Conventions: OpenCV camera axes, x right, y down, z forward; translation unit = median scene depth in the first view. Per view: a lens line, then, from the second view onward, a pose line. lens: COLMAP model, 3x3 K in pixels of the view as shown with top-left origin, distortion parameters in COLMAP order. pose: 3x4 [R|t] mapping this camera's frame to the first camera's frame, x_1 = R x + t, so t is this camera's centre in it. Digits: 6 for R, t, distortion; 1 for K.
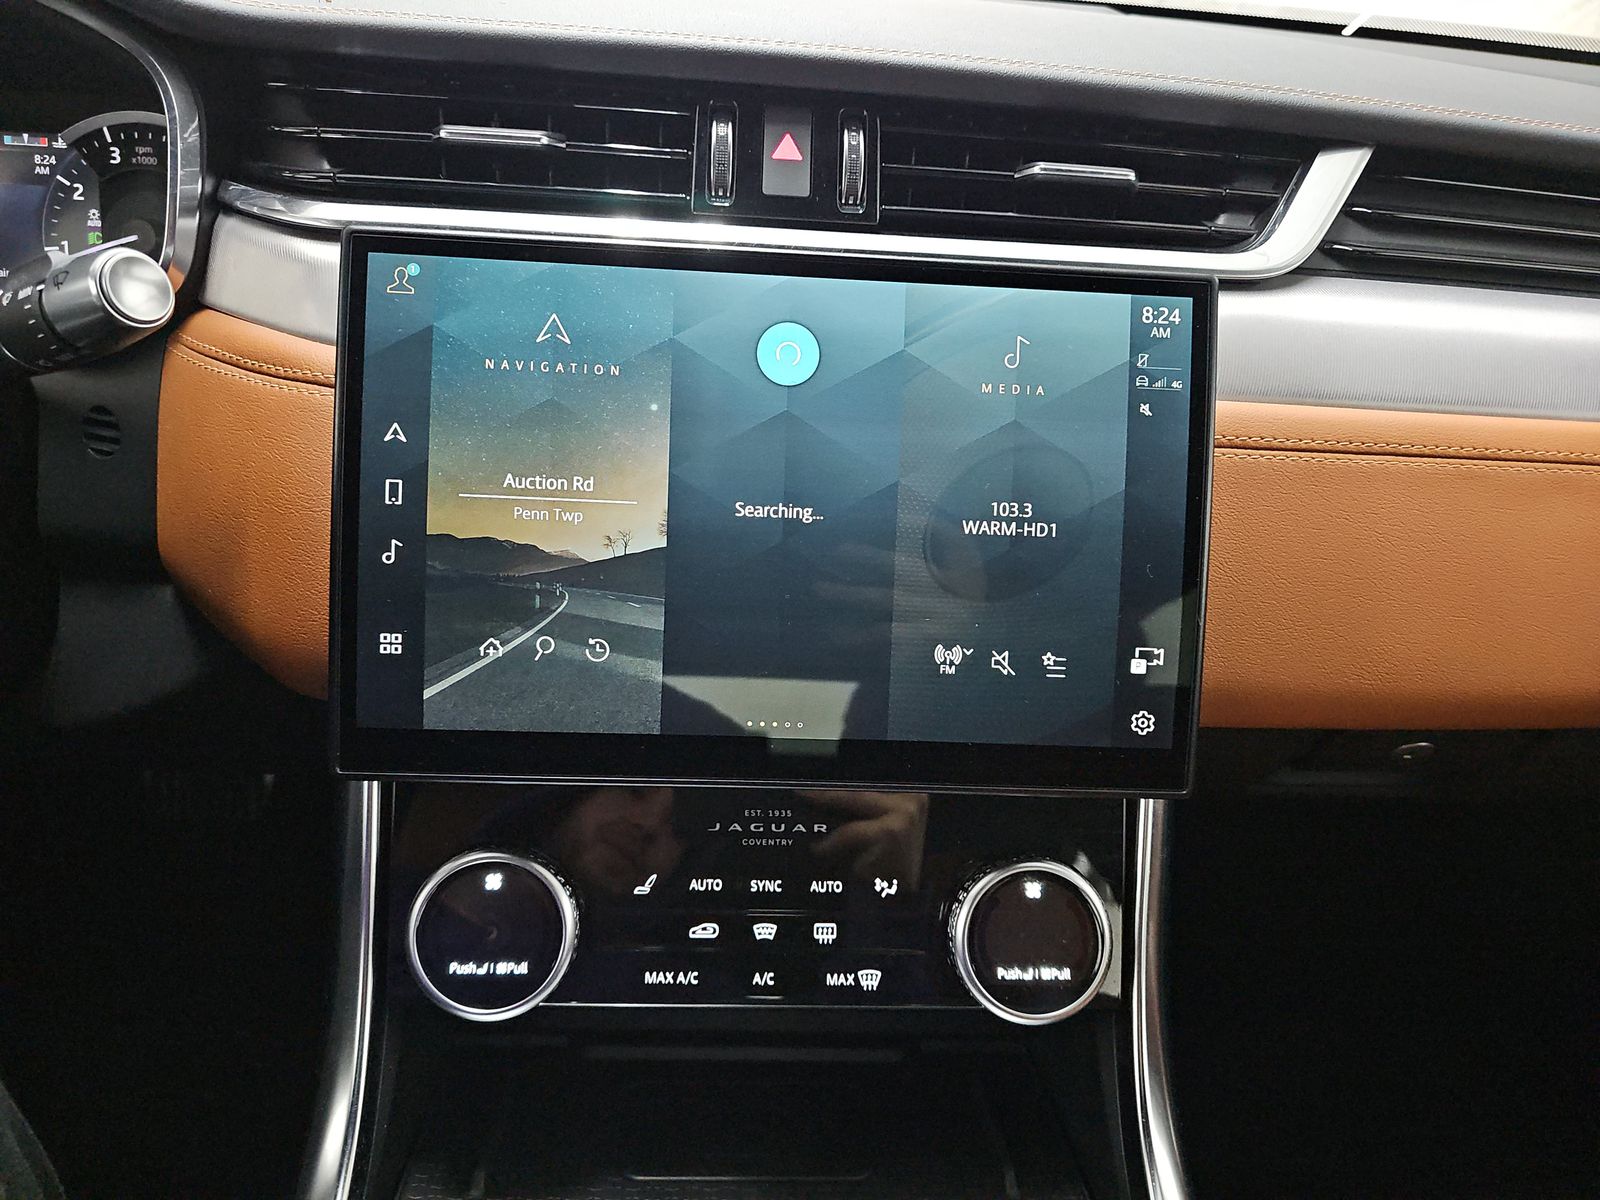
lens RADIAL K [[1063.6, 0, 799.5], [0, 1063.6, 578.2], [0, 0, 1]] dist [0.026727, -0.016106]
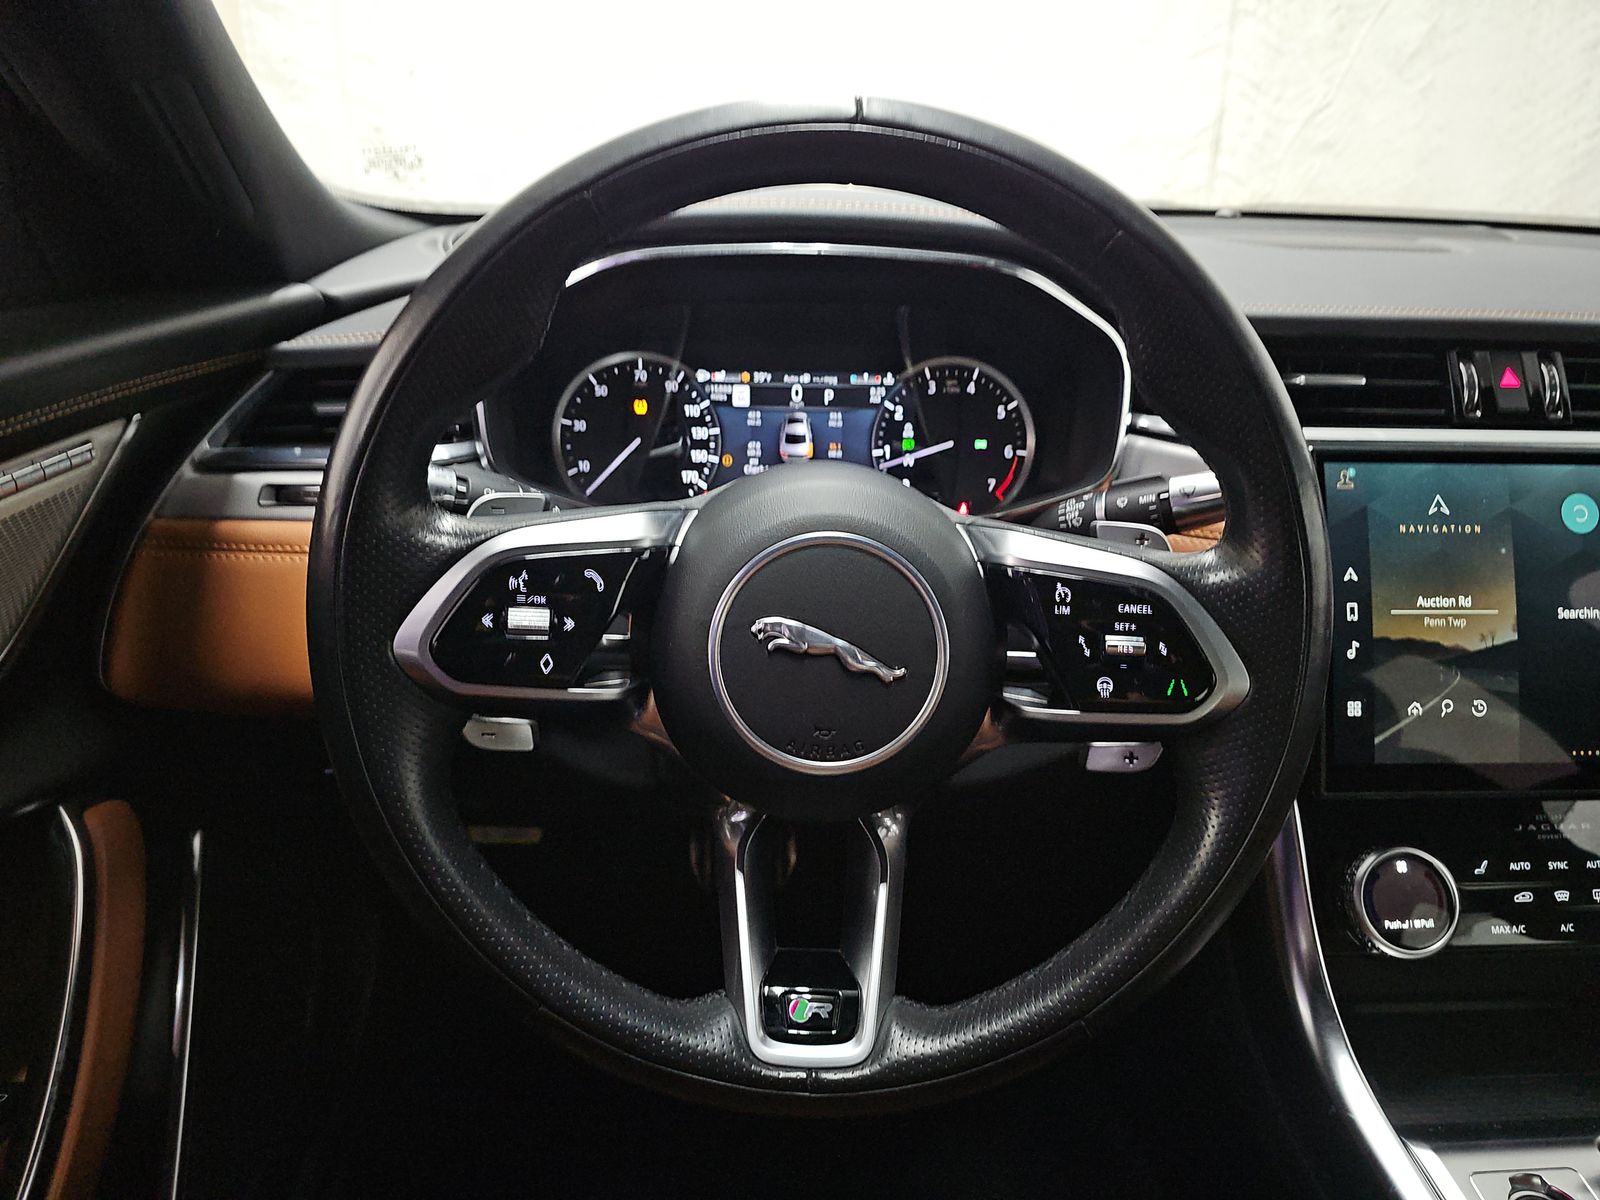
lens RADIAL K [[1070.8, 0, 802.1], [0, 1070.8, 594.2], [0, 0, 1]] dist [0.060880, -0.050349]
pose [[0.998650, -0.042647, 0.029654, -1.120729], [0.044920, 0.995720, -0.080766, -0.012561], [-0.026083, 0.081989, 0.996292, -0.522861]]
